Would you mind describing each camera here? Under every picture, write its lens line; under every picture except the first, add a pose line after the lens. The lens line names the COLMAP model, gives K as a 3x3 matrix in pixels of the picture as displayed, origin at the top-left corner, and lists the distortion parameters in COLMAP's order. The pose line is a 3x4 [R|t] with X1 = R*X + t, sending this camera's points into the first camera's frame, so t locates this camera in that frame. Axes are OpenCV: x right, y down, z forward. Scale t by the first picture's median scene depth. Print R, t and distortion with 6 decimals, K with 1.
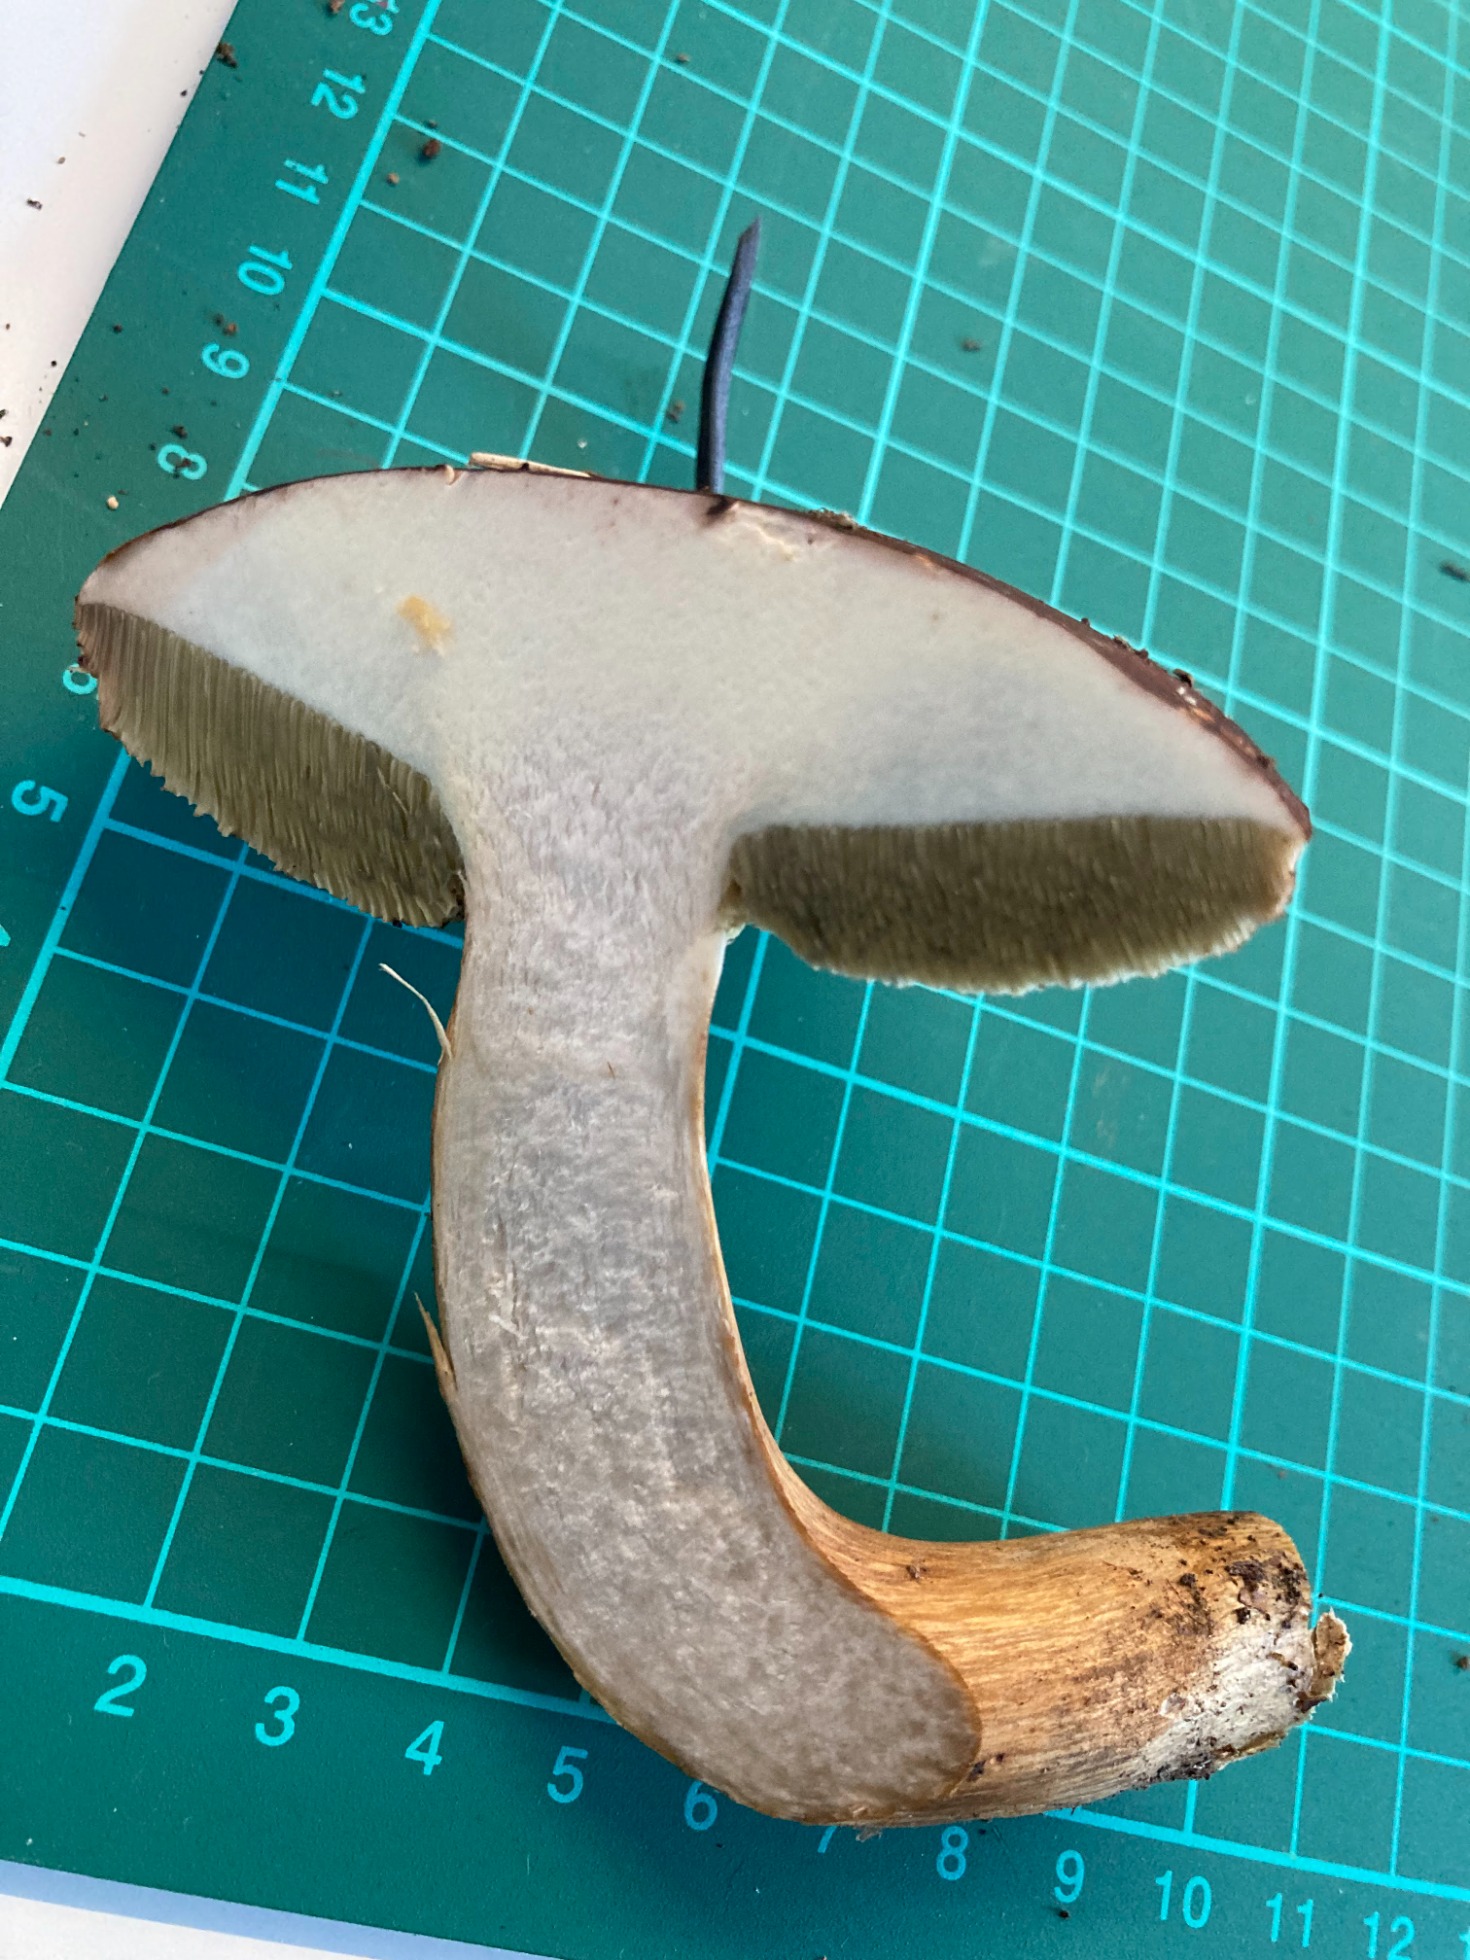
lens RADIAL K [[1638.3, 0, 740.5], [0, 1638.3, 984.1], [0, 0, 1]] dist [-0.007009, -0.010231]
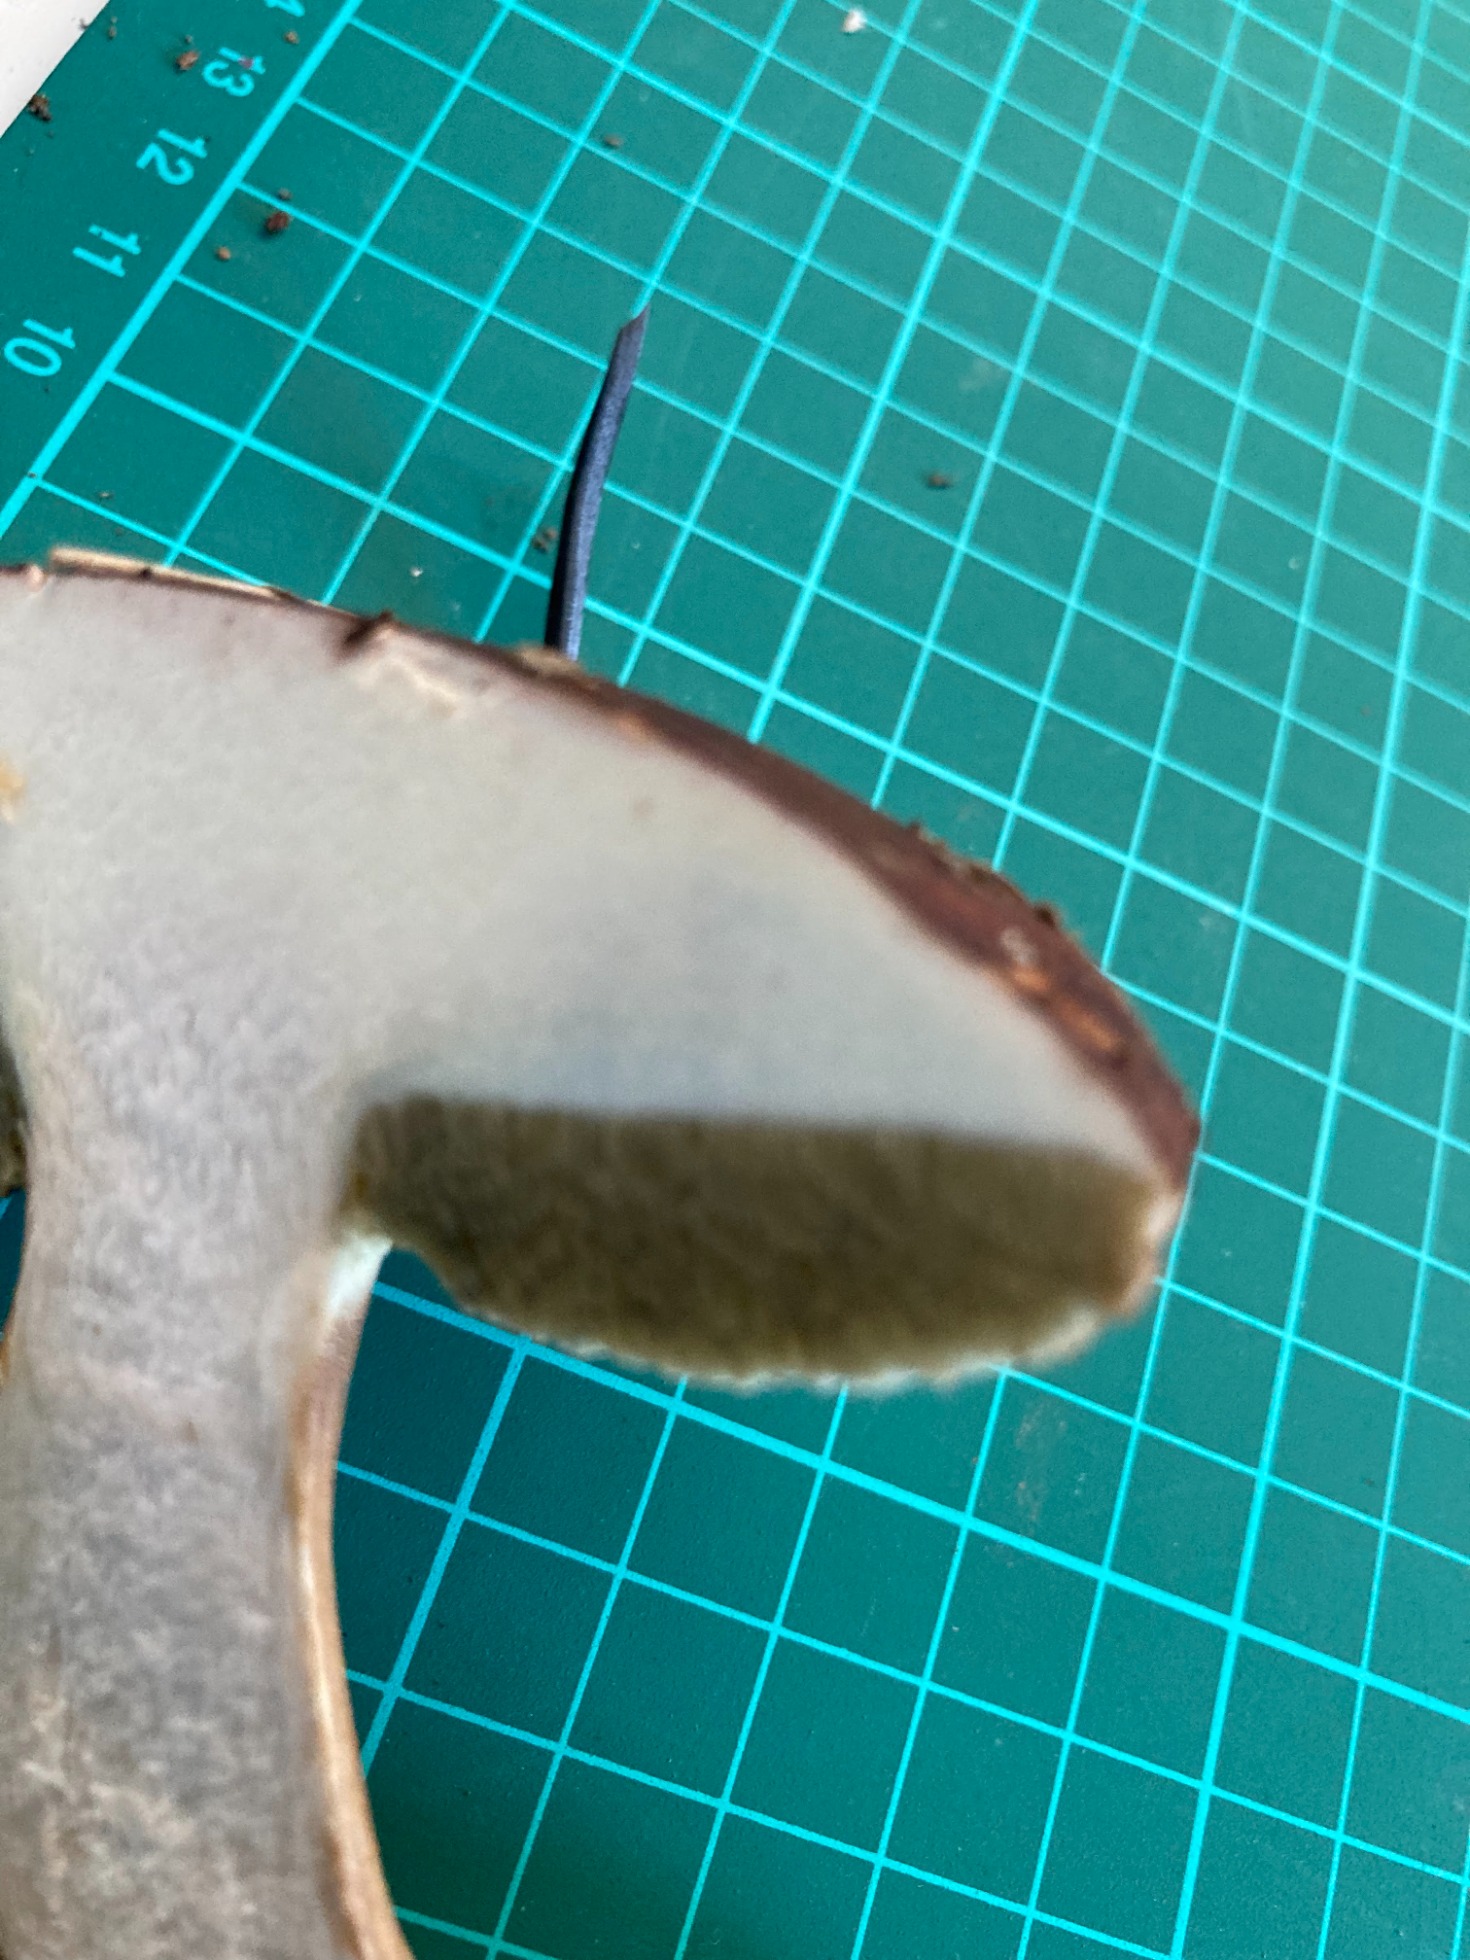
lens RADIAL K [[1661.0, 0, 745.8], [0, 1661.0, 987.9], [0, 0, 1]] dist [0.000741, -0.038671]
pose [[0.995538, 0.060768, -0.072189, 0.184830], [-0.067749, 0.992823, -0.098552, -0.075754], [0.065682, 0.103003, 0.992510, 0.295574]]
